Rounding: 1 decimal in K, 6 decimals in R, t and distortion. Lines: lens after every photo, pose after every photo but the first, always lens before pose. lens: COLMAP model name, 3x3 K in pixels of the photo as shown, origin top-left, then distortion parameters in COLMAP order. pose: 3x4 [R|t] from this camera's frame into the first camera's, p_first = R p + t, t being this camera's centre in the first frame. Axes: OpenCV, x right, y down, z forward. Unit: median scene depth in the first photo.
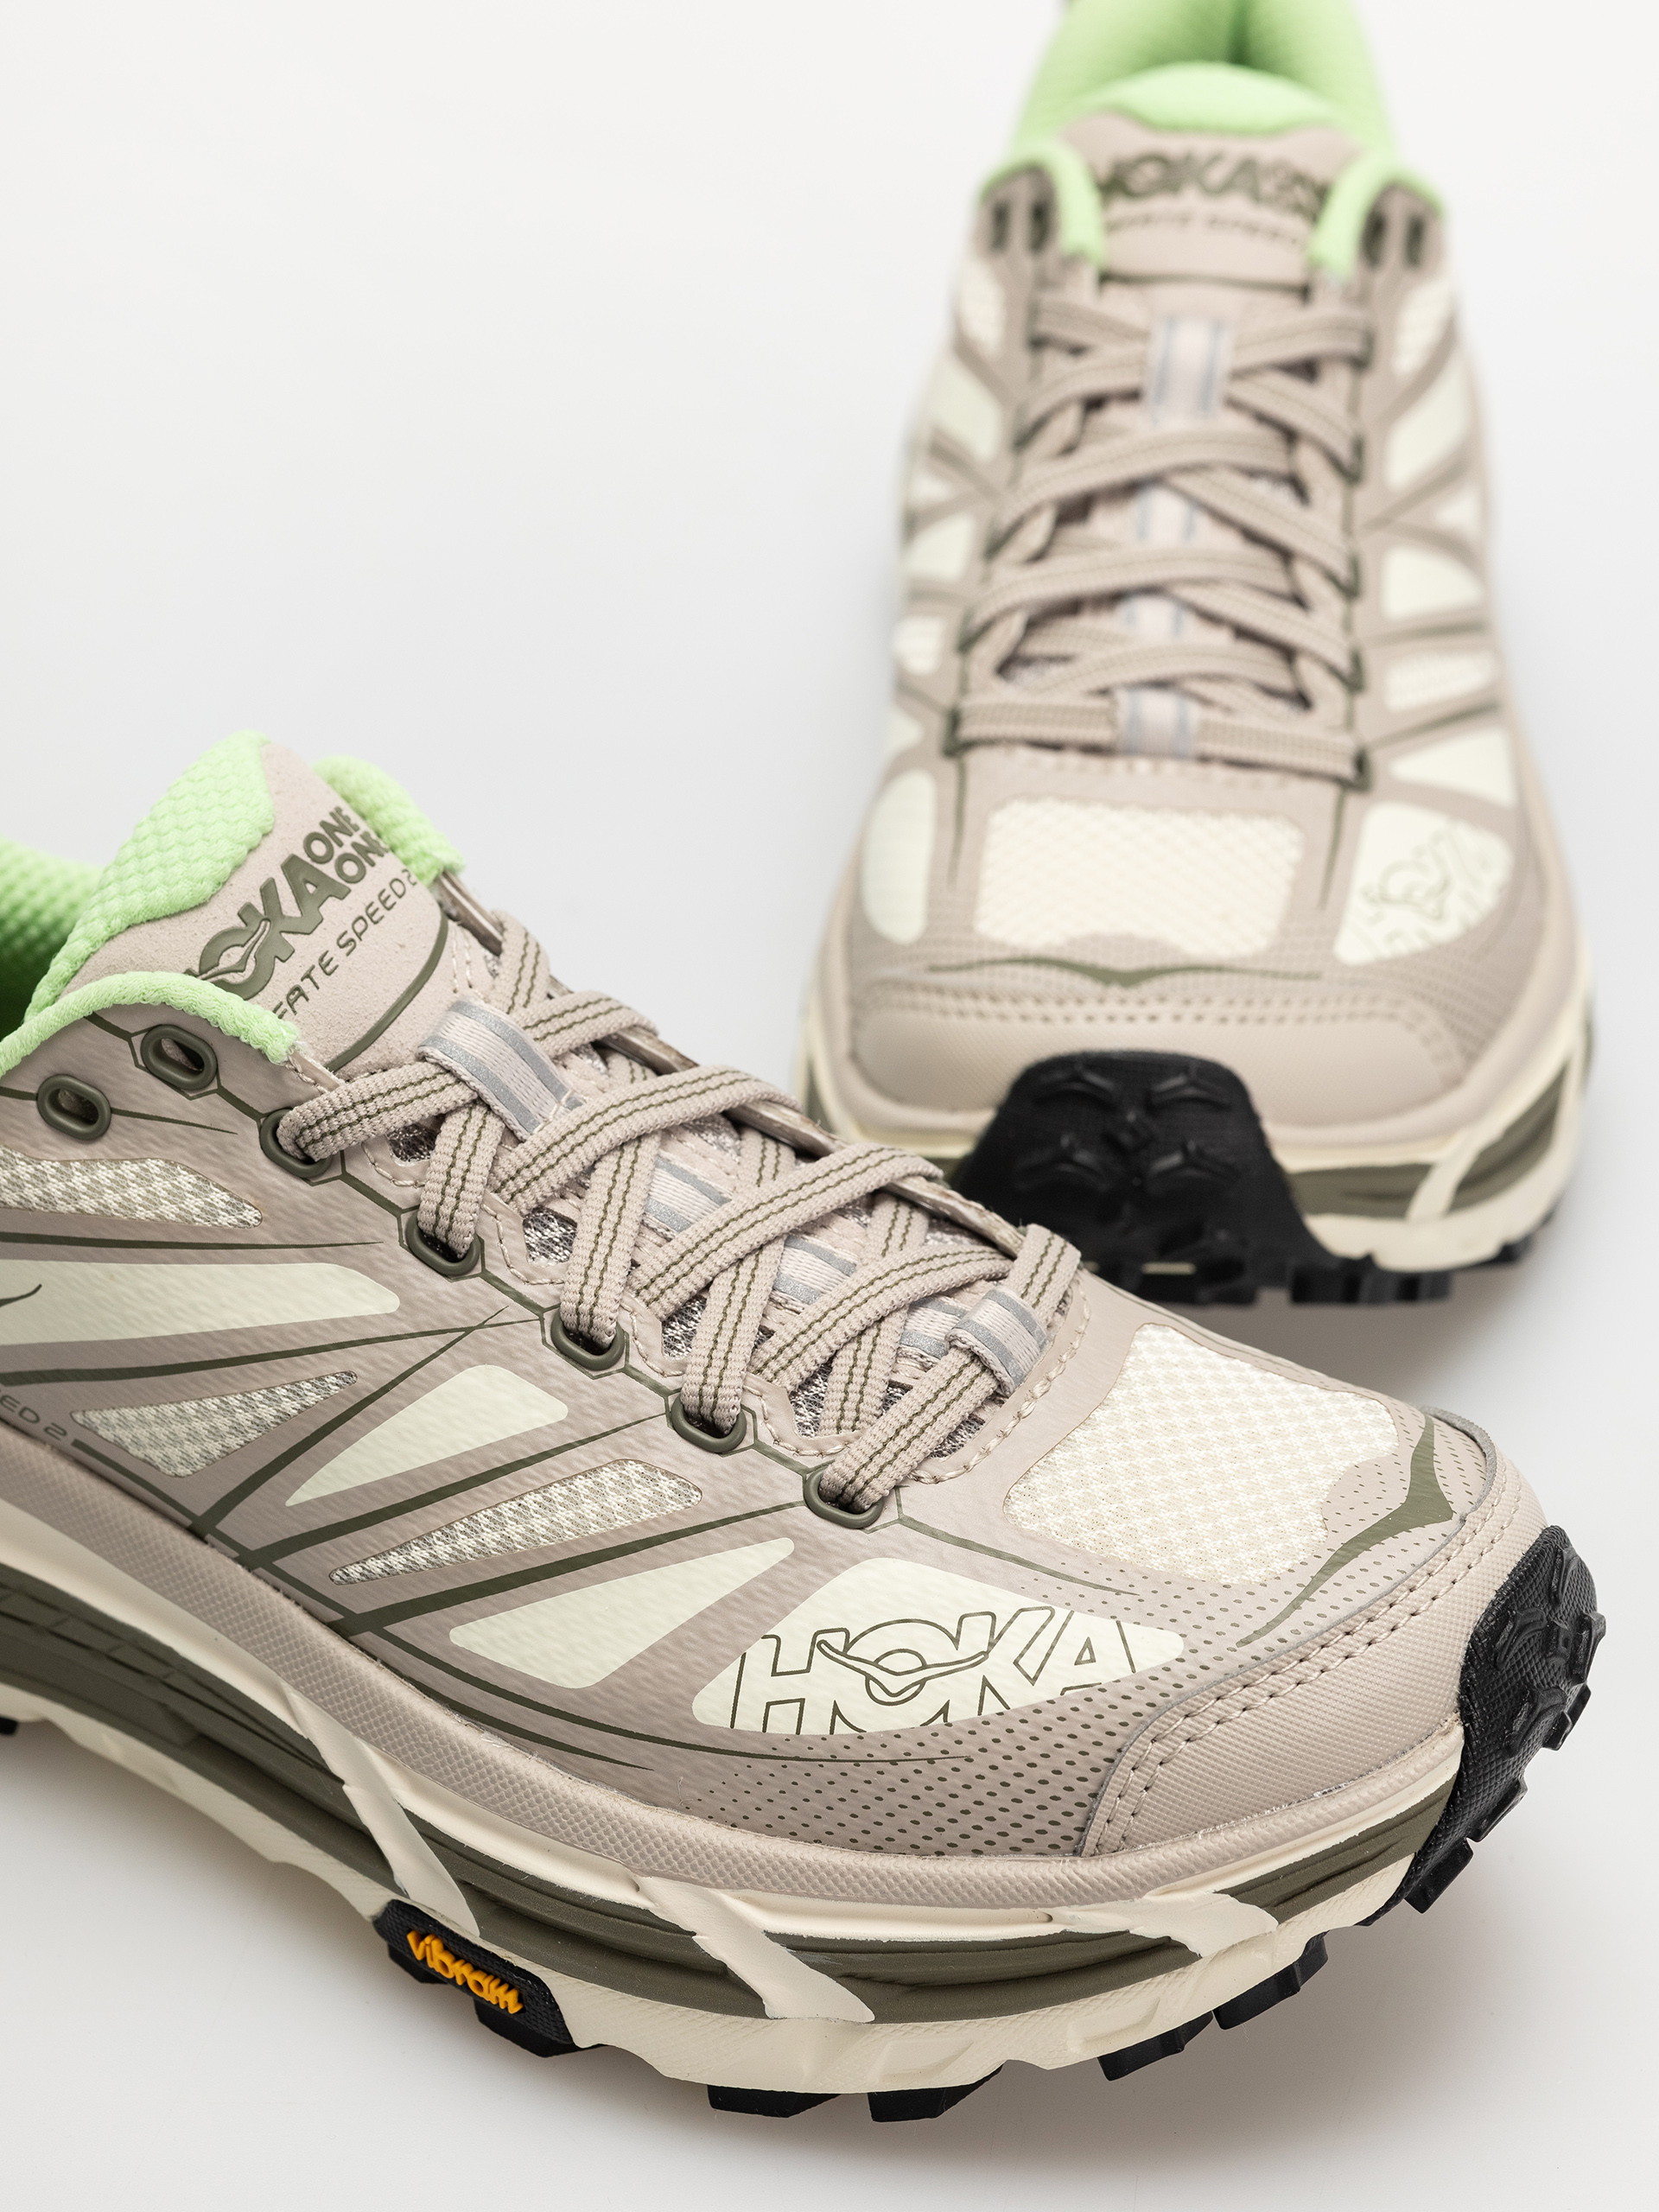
lens RADIAL K [[5312.8, 0, 829.5], [0, 5312.8, 1106.0], [0, 0, 1]] dist [-0.263642, 0.432693]
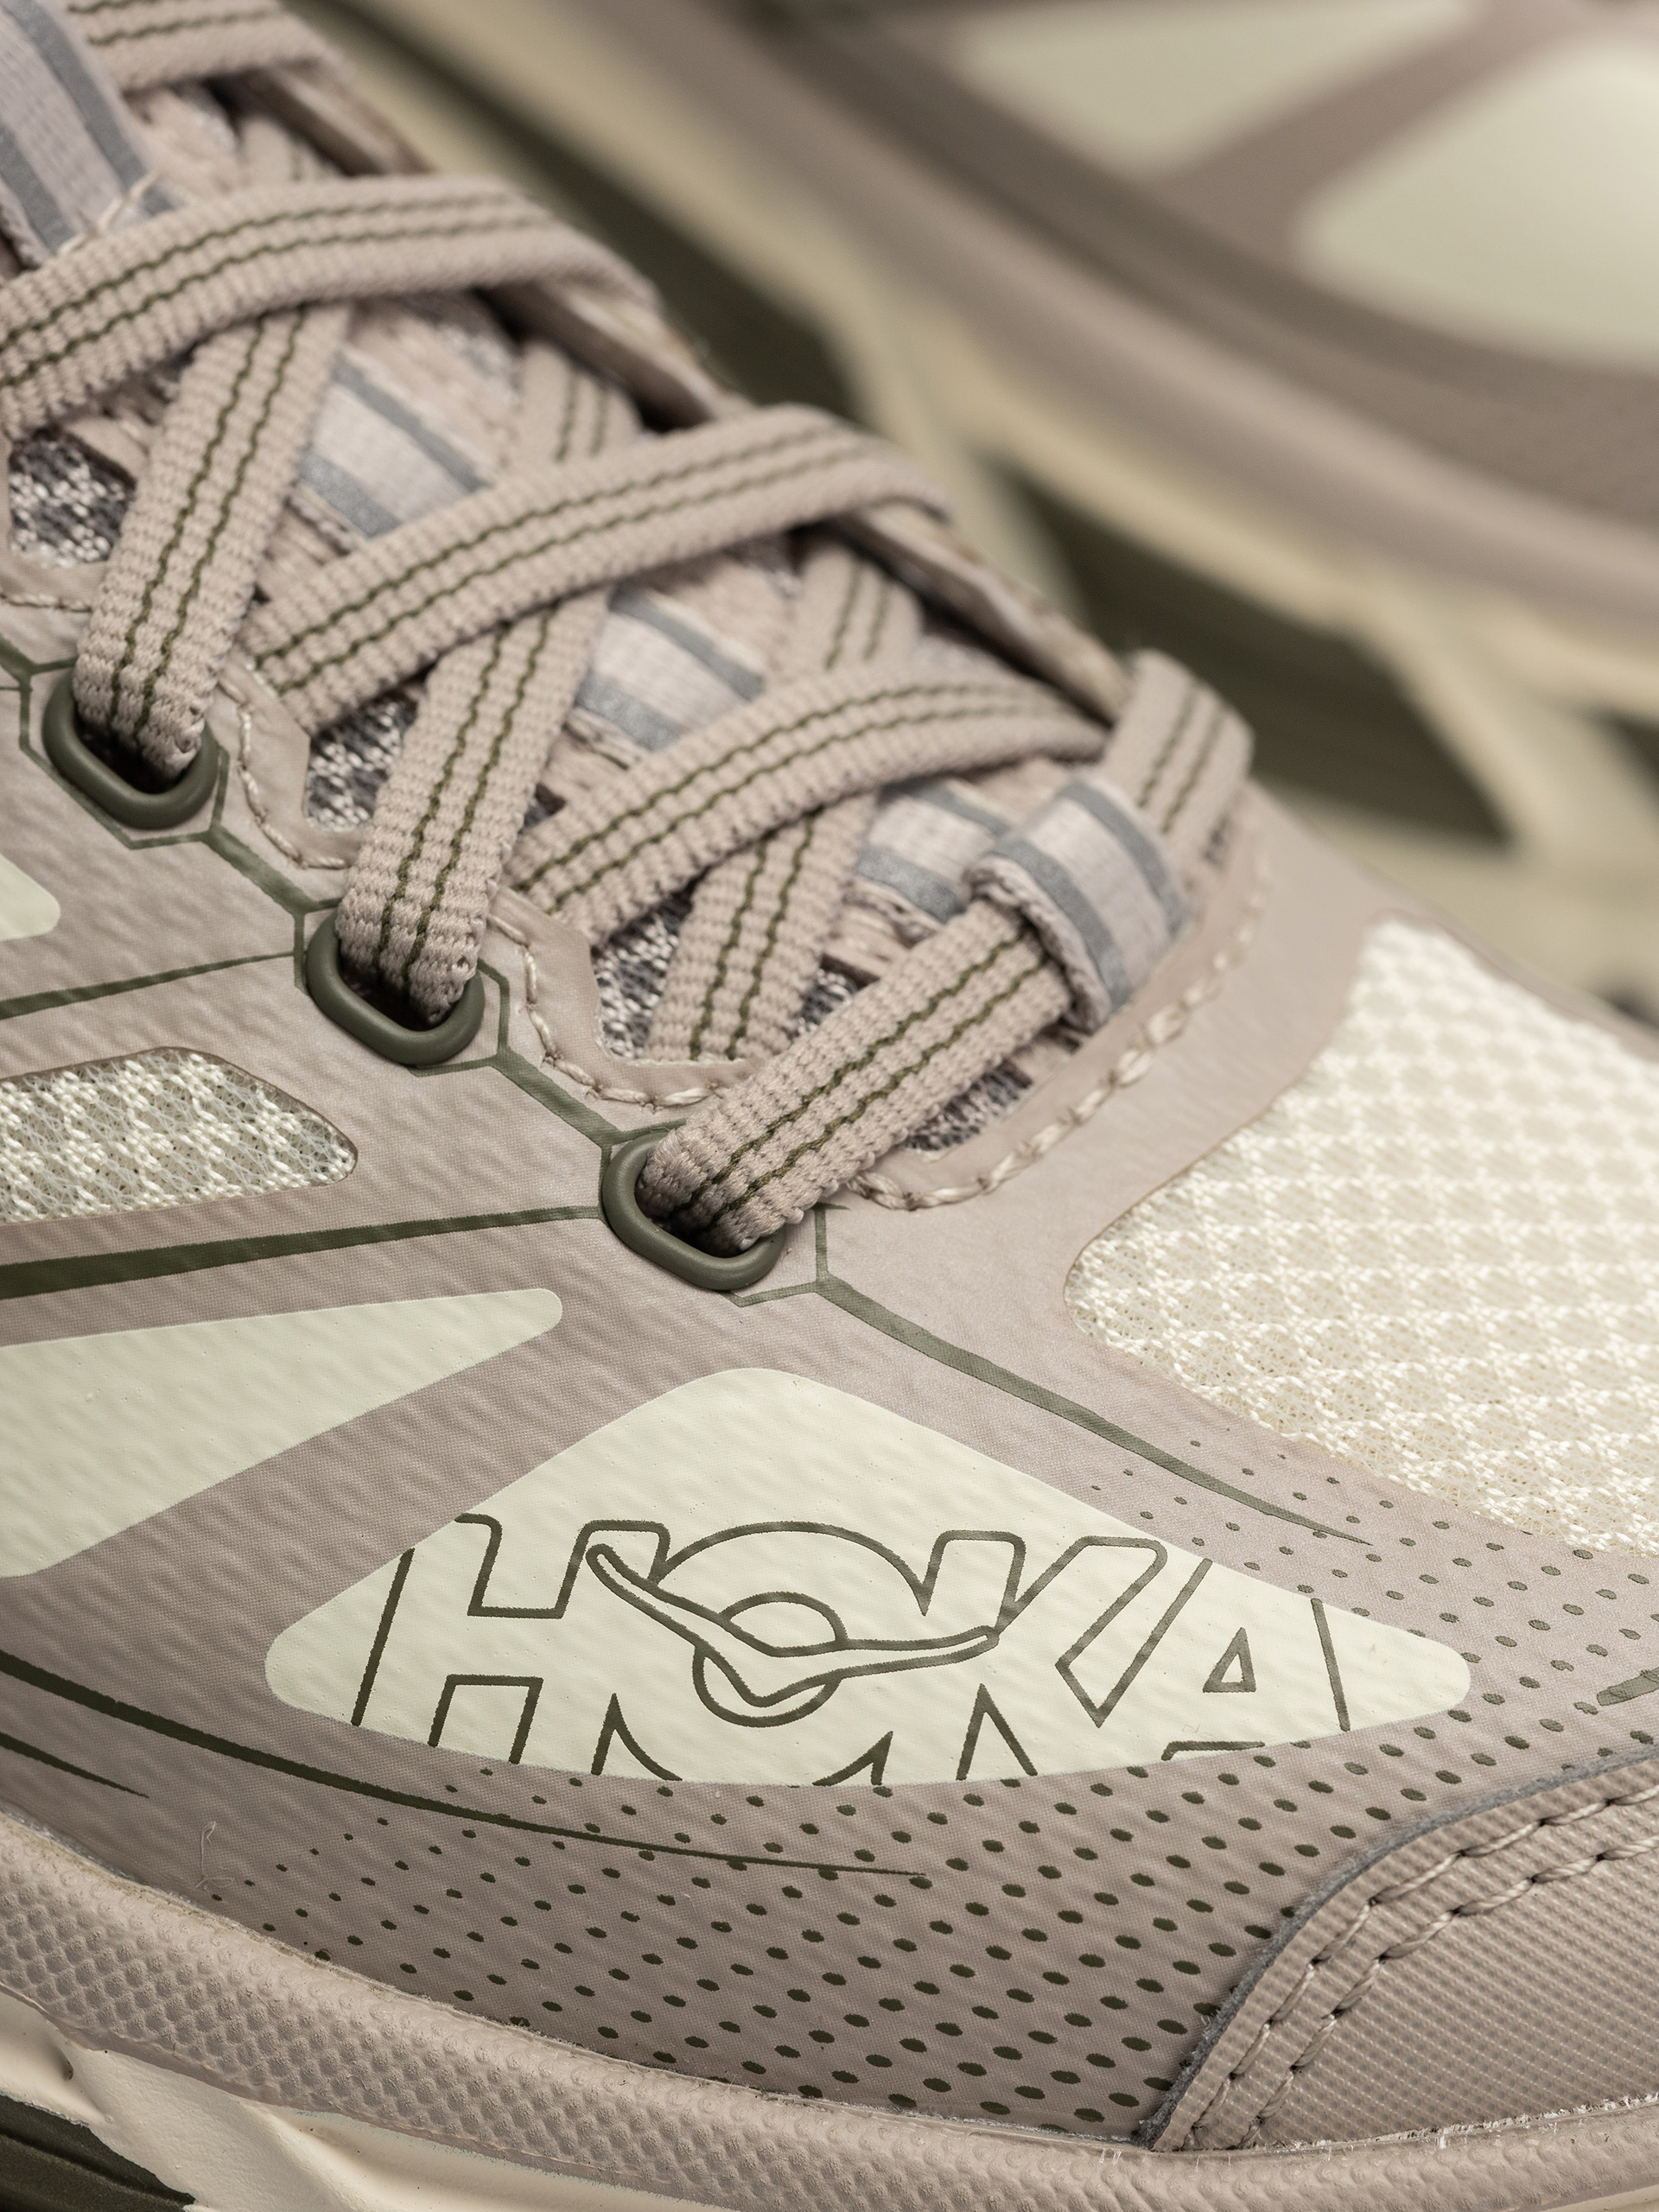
lens RADIAL K [[7278.0, 0, 831.8], [0, 7278.0, 1211.8], [0, 0, 1]] dist [0.036408, 0.120614]
pose [[0.984548, 0.140714, 0.104237, -0.046425], [-0.147793, 0.986972, 0.063589, 0.035498], [-0.093932, -0.078012, 0.992518, 0.427860]]
